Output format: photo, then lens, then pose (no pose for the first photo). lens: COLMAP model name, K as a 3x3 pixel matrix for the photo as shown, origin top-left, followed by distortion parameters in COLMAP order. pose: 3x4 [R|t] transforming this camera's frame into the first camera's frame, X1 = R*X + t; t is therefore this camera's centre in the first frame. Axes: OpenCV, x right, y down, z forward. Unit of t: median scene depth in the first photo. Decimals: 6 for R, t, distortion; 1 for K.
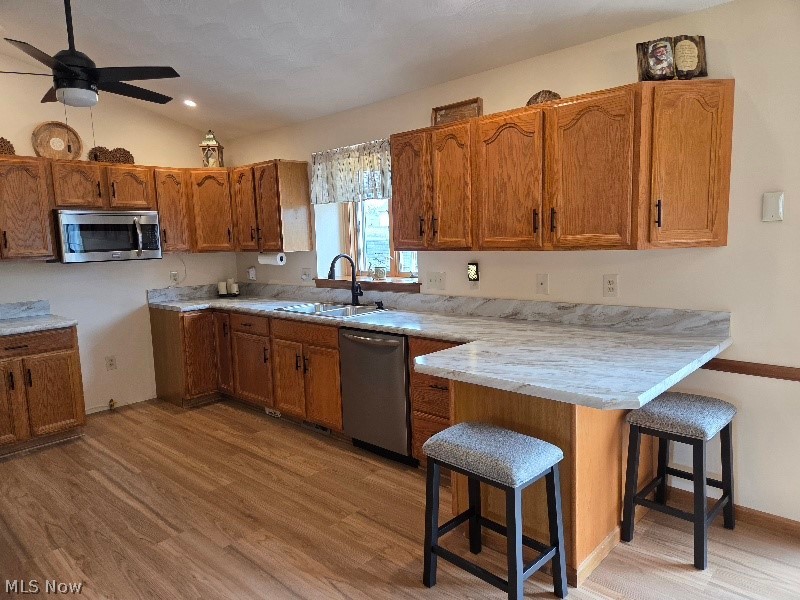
lens RADIAL K [[534.5, 0, 401.0], [0, 534.5, 305.7], [0, 0, 1]] dist [0.050080, -0.031058]
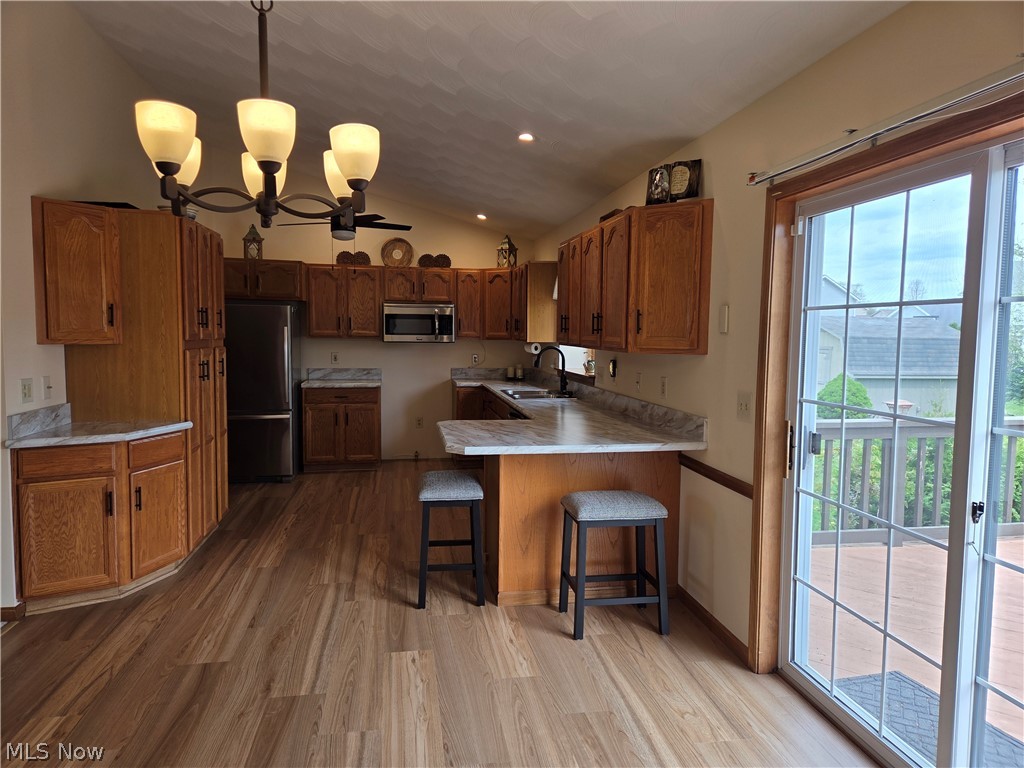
lens RADIAL K [[684.2, 0, 517.6], [0, 684.2, 386.2], [0, 0, 1]] dist [0.050080, -0.031058]
pose [[0.791877, 0.089673, -0.604061, 1.031751], [-0.113198, 0.993572, -0.000898, -0.006062], [0.600098, 0.069090, 0.796938, -0.250499]]
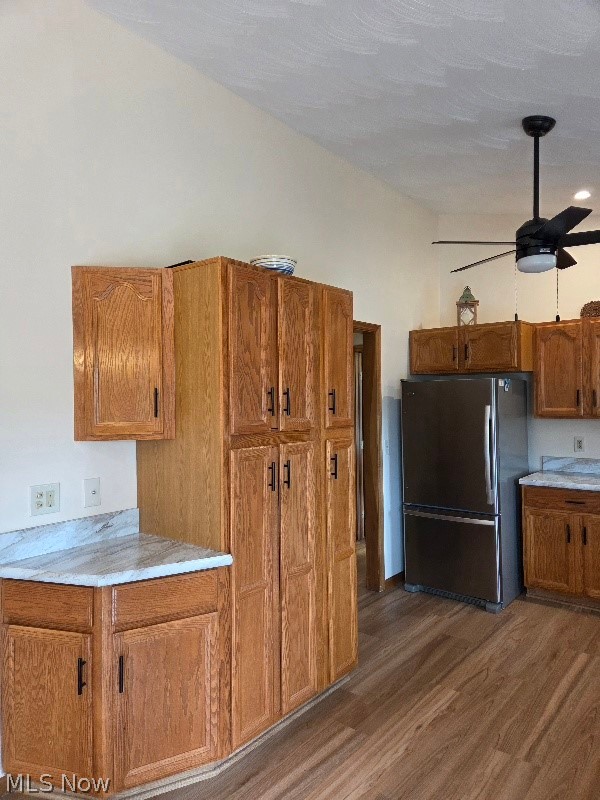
lens RADIAL K [[534.5, 0, 301.3], [0, 534.5, 399.7], [0, 0, 1]] dist [0.050080, -0.031058]
pose [[0.044892, 0.025923, -0.998655, 0.383371], [-0.113247, 0.993351, 0.020695, -0.105000], [0.992552, 0.112166, 0.047529, 0.541313]]
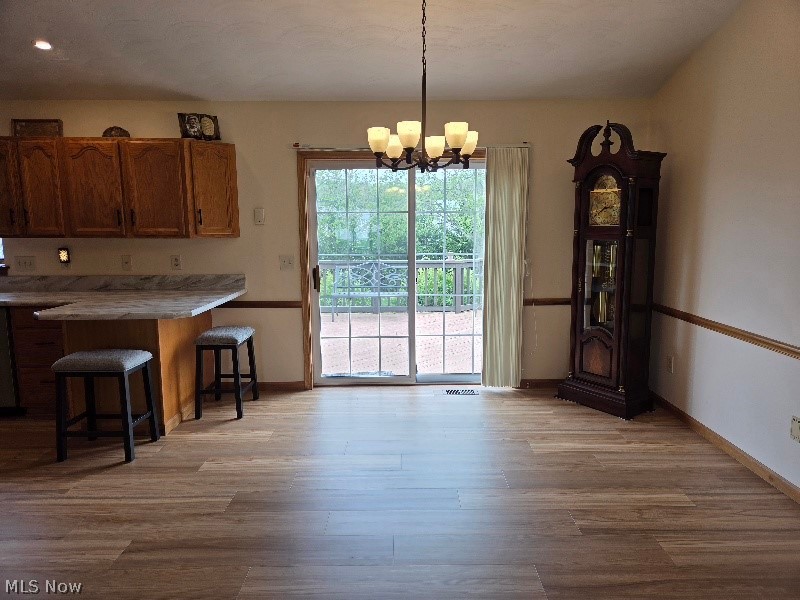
lens RADIAL K [[534.5, 0, 407.9], [0, 534.5, 300.8], [0, 0, 1]] dist [0.050080, -0.031058]
pose [[0.725700, -0.065157, 0.684919, -0.203444], [0.068504, 0.997402, 0.022300, 0.088832], [-0.684592, 0.030736, 0.728278, -0.603758]]
